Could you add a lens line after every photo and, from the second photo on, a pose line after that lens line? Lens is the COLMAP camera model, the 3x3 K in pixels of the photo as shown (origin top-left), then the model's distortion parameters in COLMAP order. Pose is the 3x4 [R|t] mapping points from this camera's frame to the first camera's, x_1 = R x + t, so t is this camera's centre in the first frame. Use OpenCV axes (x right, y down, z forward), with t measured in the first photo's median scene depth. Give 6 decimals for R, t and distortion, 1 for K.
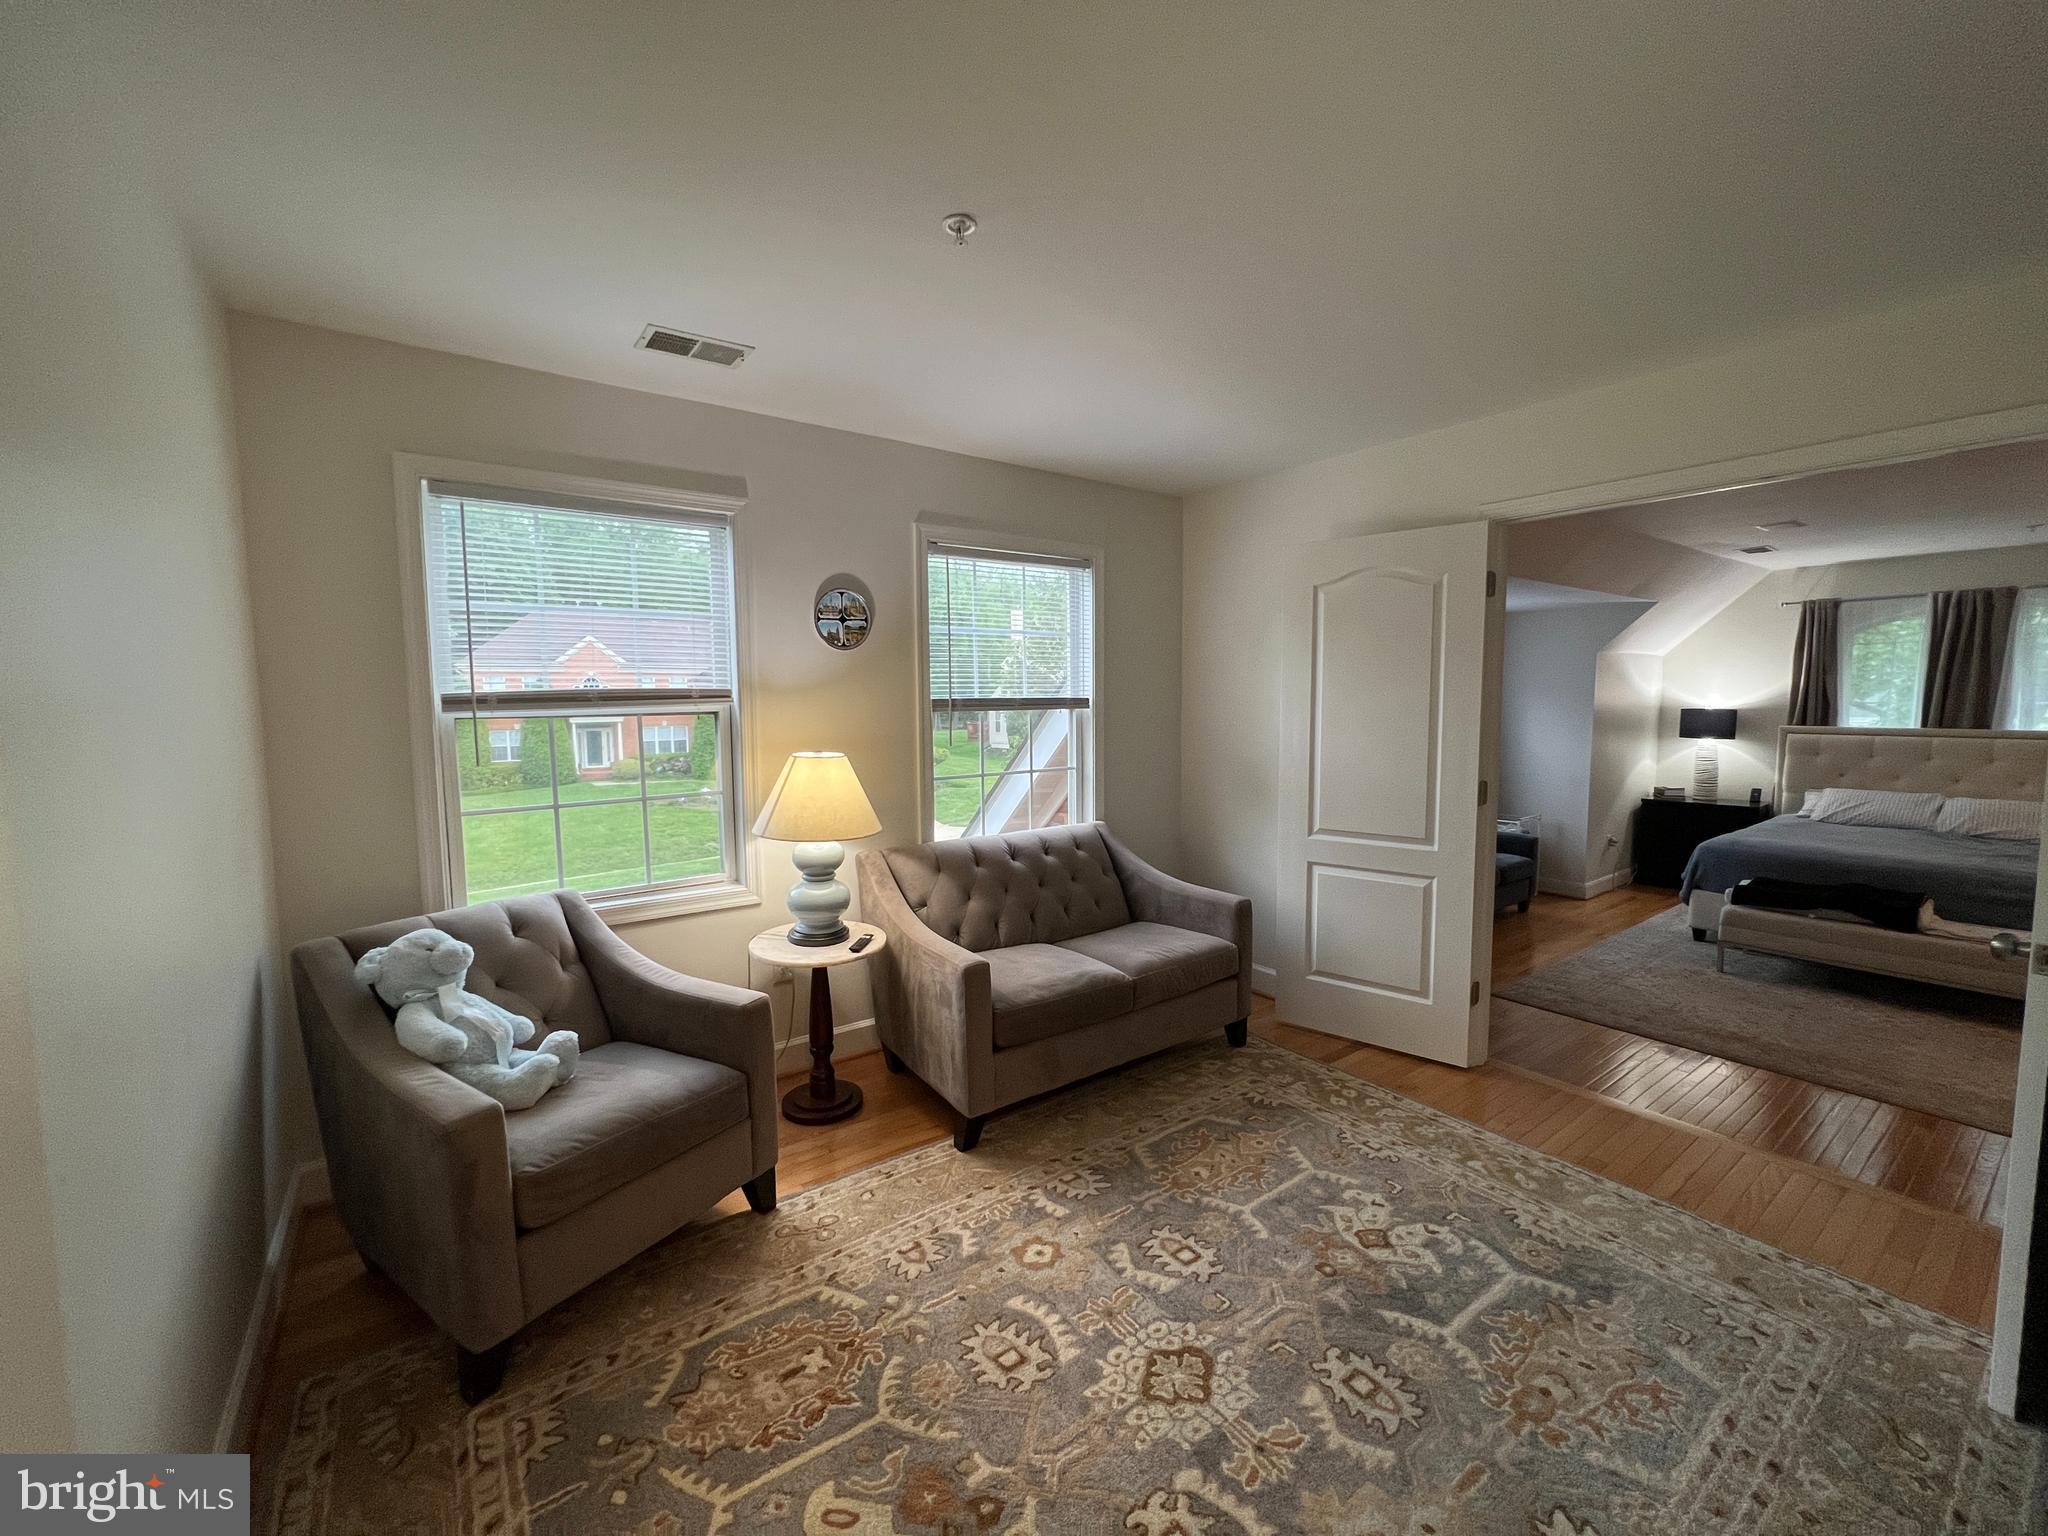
lens RADIAL K [[822.3, 0, 1027.6], [0, 822.3, 766.9], [0, 0, 1]] dist [-0.003309, 0.001118]
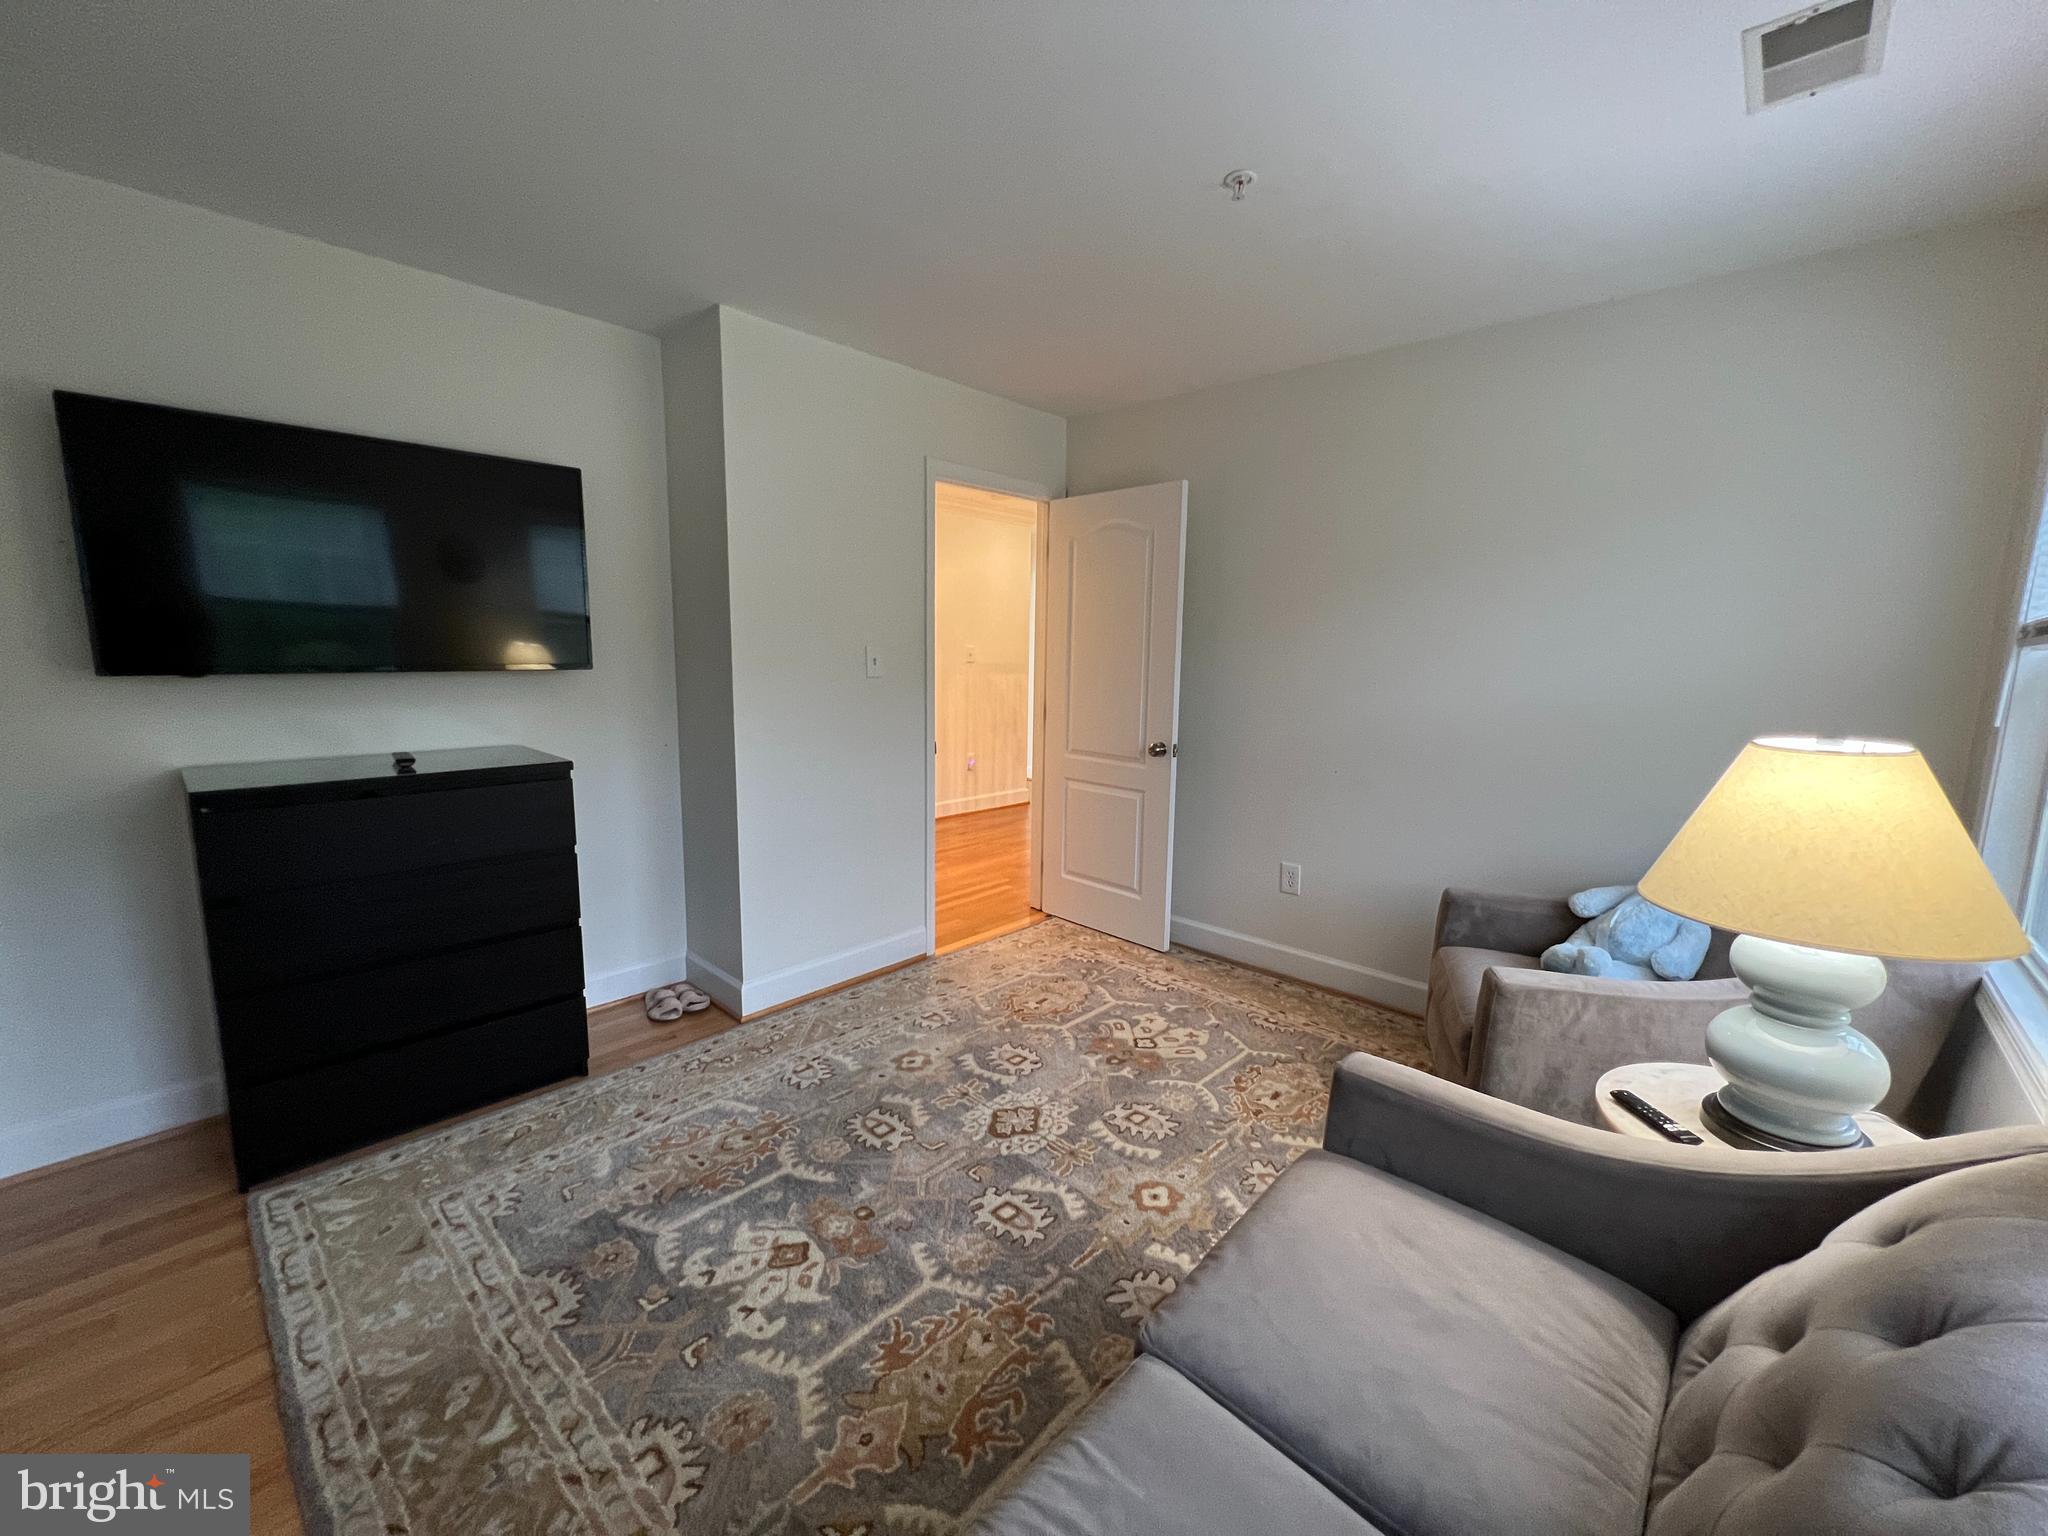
lens RADIAL K [[822.3, 0, 1027.8], [0, 822.3, 763.5], [0, 0, 1]] dist [-0.003309, 0.001118]
pose [[-0.980935, 0.015322, -0.193730, 0.306198], [-0.029529, 0.973561, 0.226513, -0.111789], [0.192079, 0.227915, -0.954547, 1.592048]]
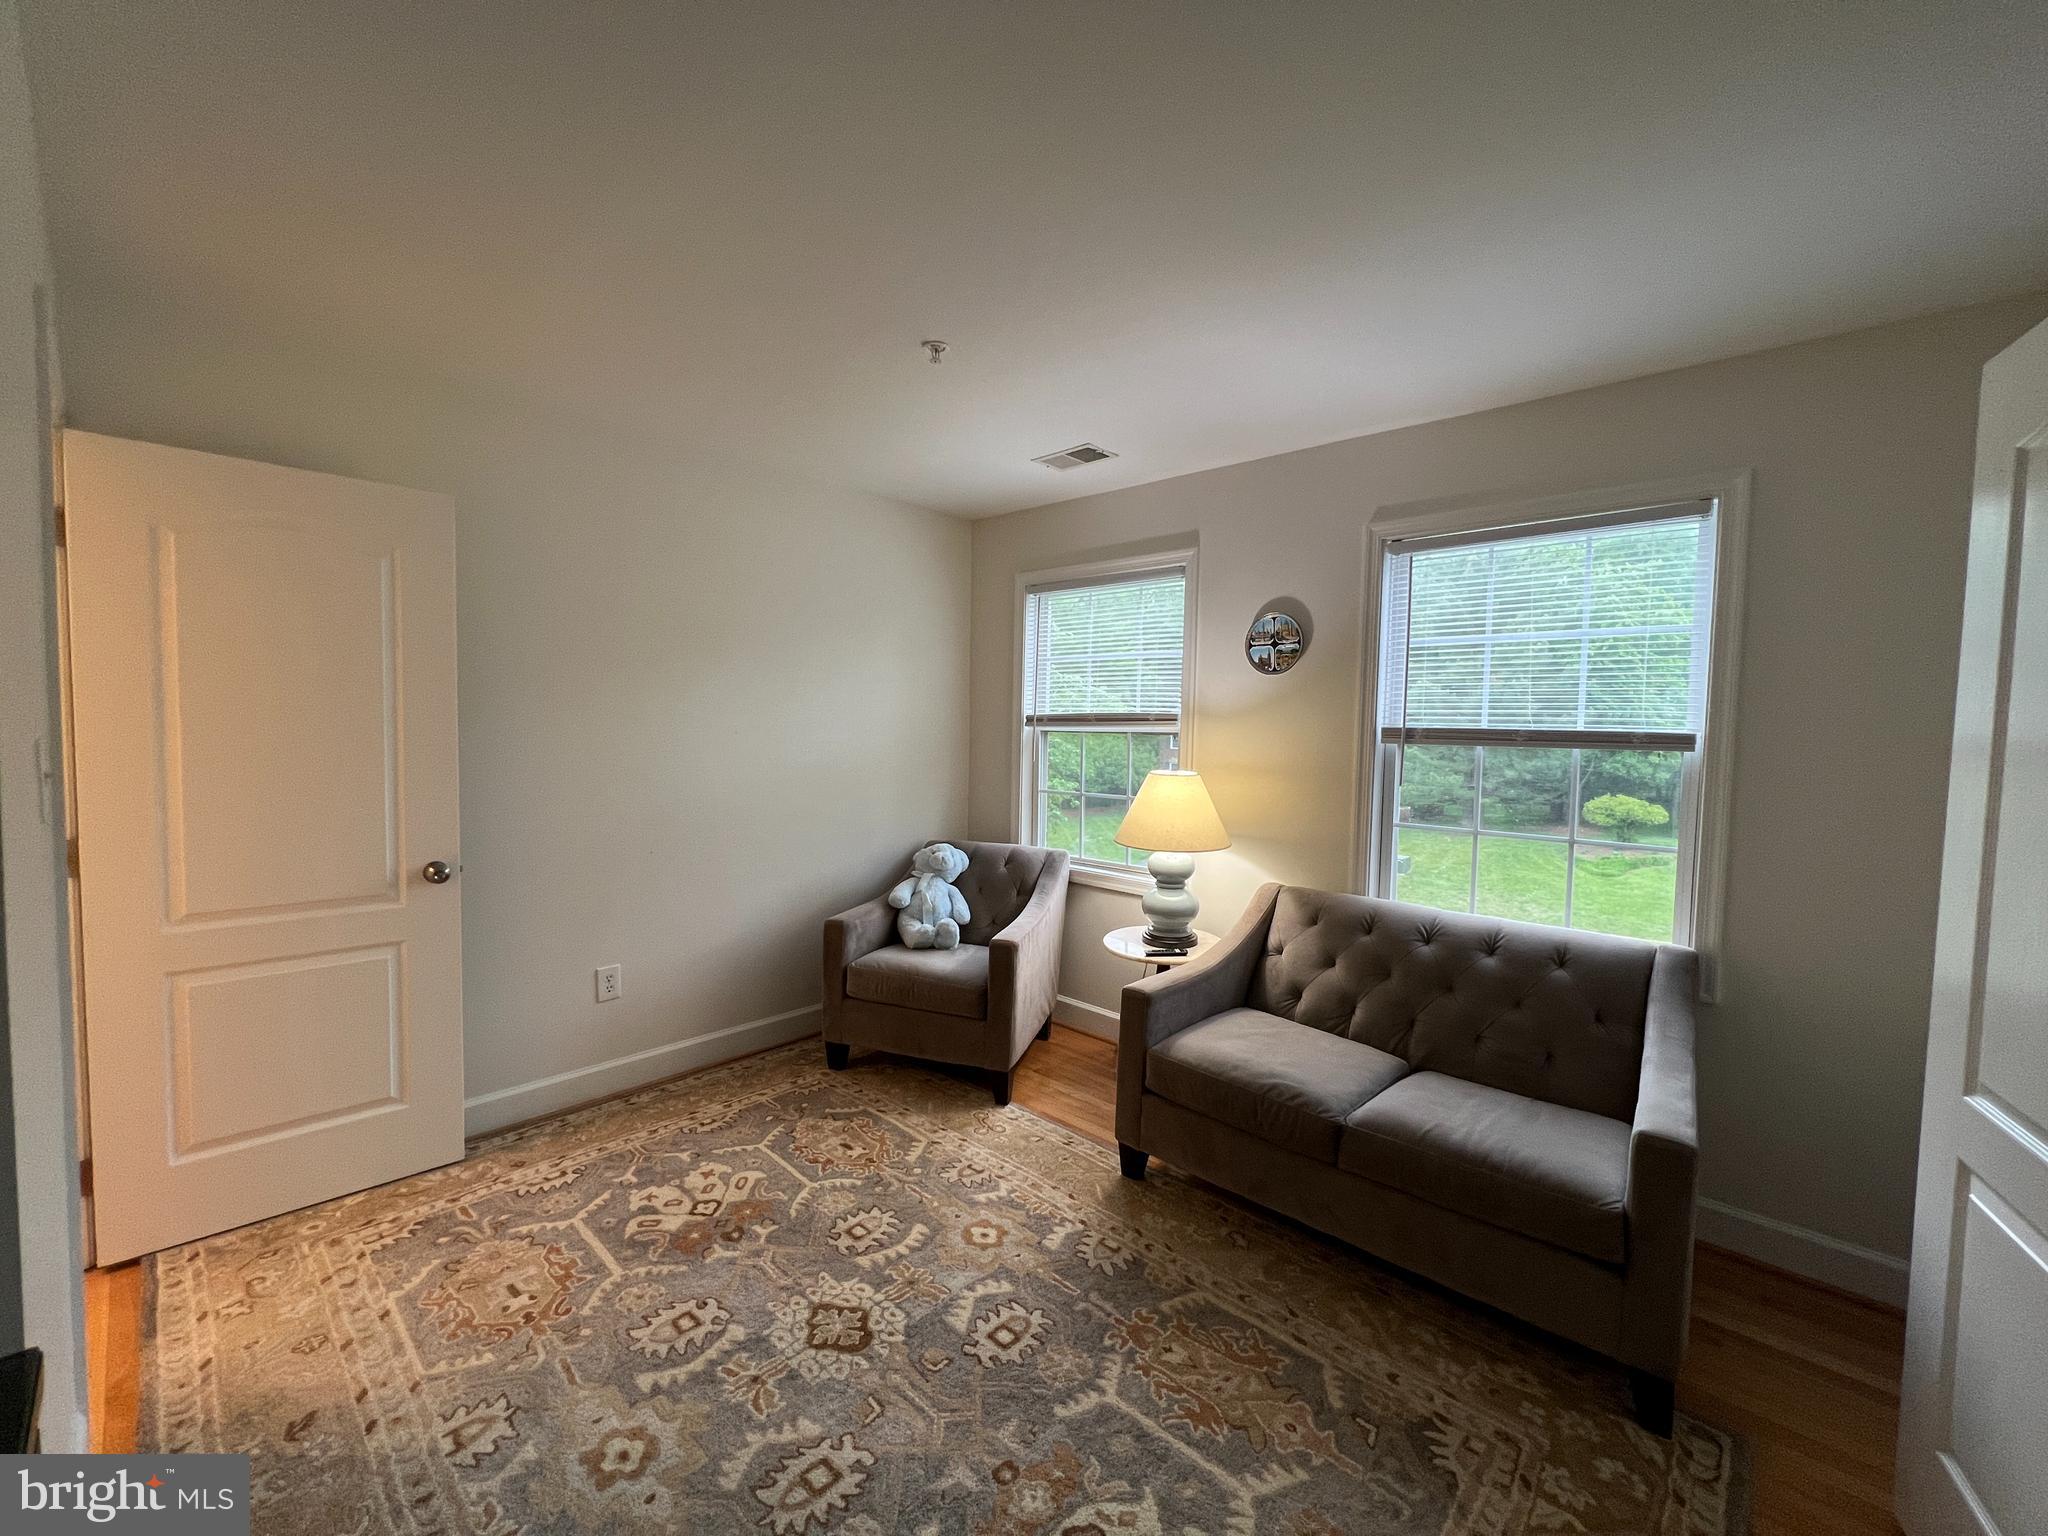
lens RADIAL K [[822.3, 0, 1019.4], [0, 822.3, 770.0], [0, 0, 1]] dist [-0.003309, 0.001118]
pose [[0.187719, 0.064692, -0.980090, 0.918353], [-0.106665, 0.993270, 0.045132, -0.054599], [0.976414, 0.096069, 0.193357, 0.695716]]
